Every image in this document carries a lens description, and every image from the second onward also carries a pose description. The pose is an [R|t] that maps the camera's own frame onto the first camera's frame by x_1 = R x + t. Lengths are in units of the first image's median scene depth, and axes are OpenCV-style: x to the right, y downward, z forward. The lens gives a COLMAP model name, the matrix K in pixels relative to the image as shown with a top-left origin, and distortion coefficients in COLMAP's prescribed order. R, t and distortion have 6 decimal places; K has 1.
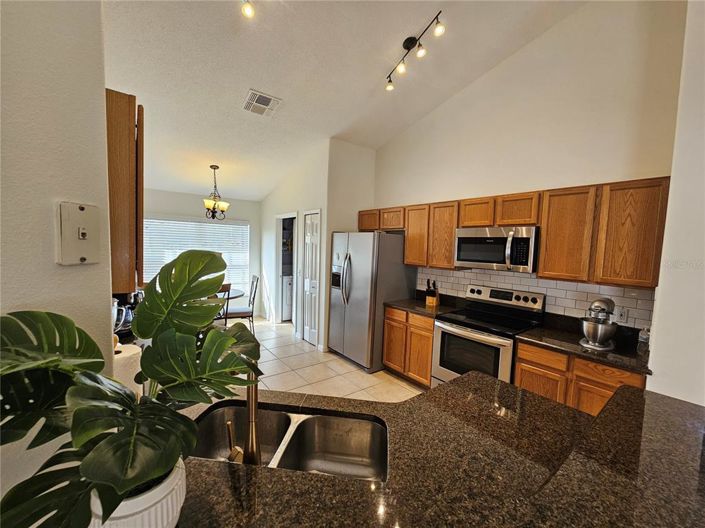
lens RADIAL K [[290.2, 0, 348.8], [0, 290.2, 267.1], [0, 0, 1]] dist [-0.002082, 0.000034]
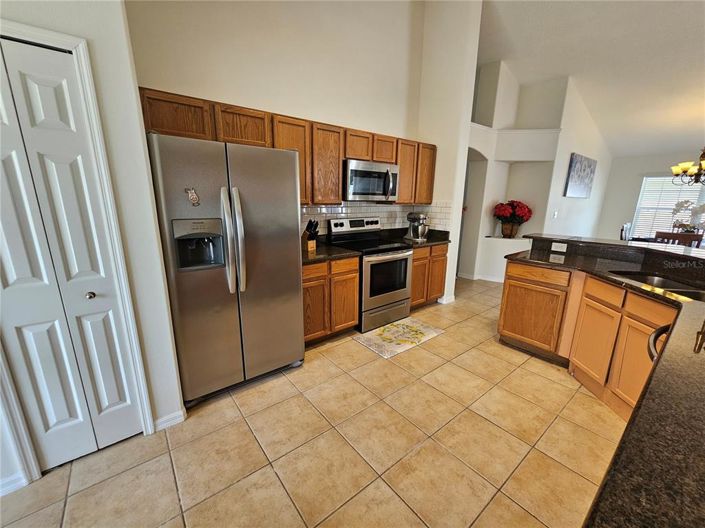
lens RADIAL K [[290.2, 0, 348.8], [0, 290.2, 267.1], [0, 0, 1]] dist [-0.002082, 0.000034]
pose [[-0.010667, -0.268323, 0.963270, -0.633971], [0.065771, 0.961050, 0.268433, -0.049949], [-0.997778, 0.066219, 0.007396, 1.006429]]
